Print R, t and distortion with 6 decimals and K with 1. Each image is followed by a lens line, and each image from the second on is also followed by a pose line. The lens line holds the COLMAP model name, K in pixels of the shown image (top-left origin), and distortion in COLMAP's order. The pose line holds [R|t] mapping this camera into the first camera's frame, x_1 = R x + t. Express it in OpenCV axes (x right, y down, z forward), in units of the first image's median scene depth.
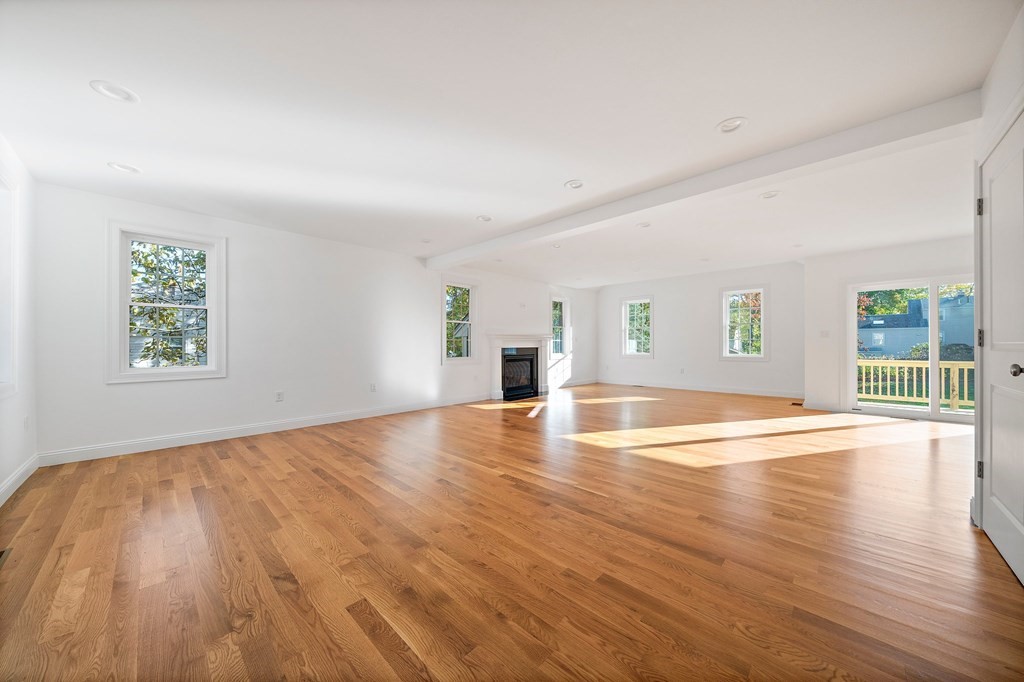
lens RADIAL K [[357.0, 0, 515.5], [0, 357.0, 343.9], [0, 0, 1]] dist [-0.008753, -0.000457]
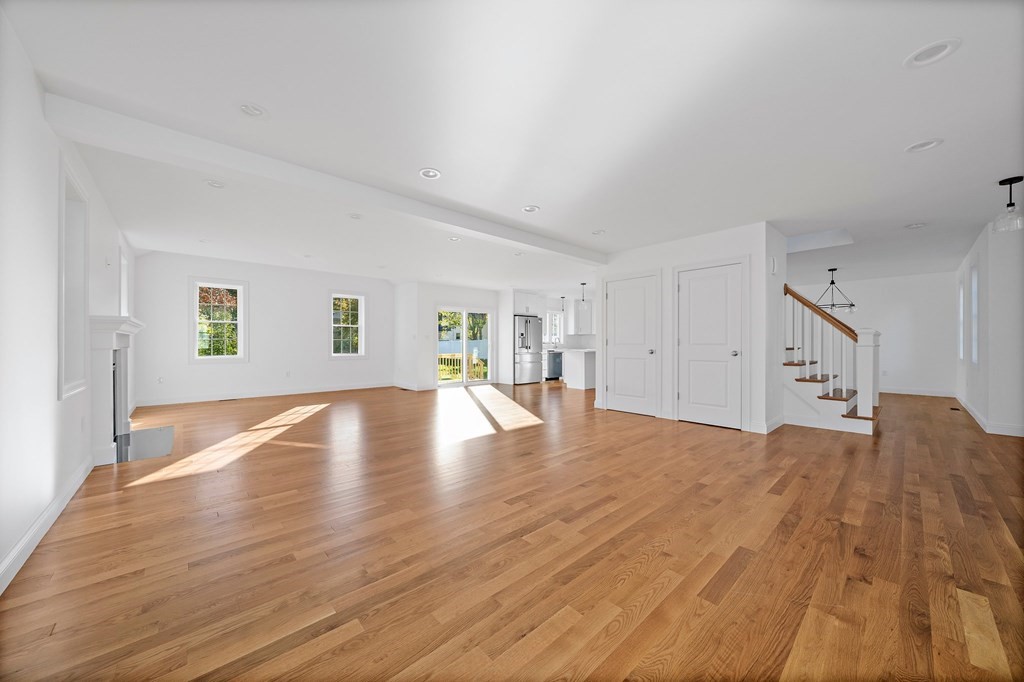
lens RADIAL K [[365.4, 0, 510.7], [0, 365.4, 343.6], [0, 0, 1]] dist [-0.000914, 0.000039]
pose [[0.065203, 0.002925, 0.997868, -1.022364], [-0.003916, 0.999989, -0.002675, 0.001859], [-0.997864, -0.003733, 0.065213, 0.956141]]
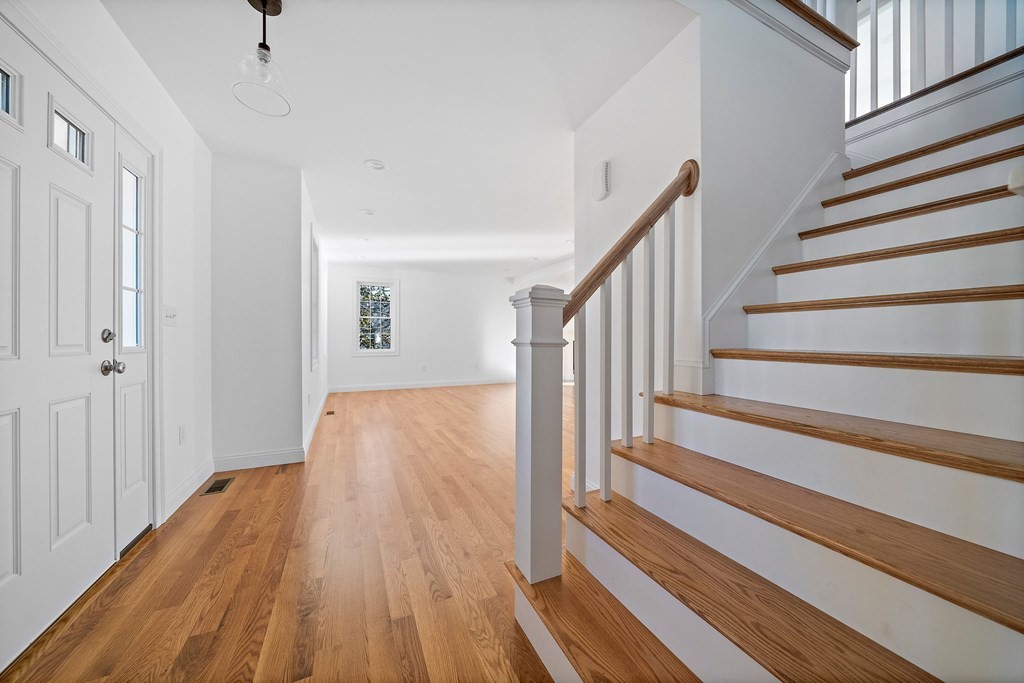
lens RADIAL K [[357.0, 0, 511.2], [0, 357.0, 338.8], [0, 0, 1]] dist [-0.008753, -0.000457]
pose [[0.930952, 0.007075, -0.365073, 0.498639], [-0.004831, 0.999963, 0.007060, -0.010866], [0.365109, -0.004809, 0.930952, -0.632388]]
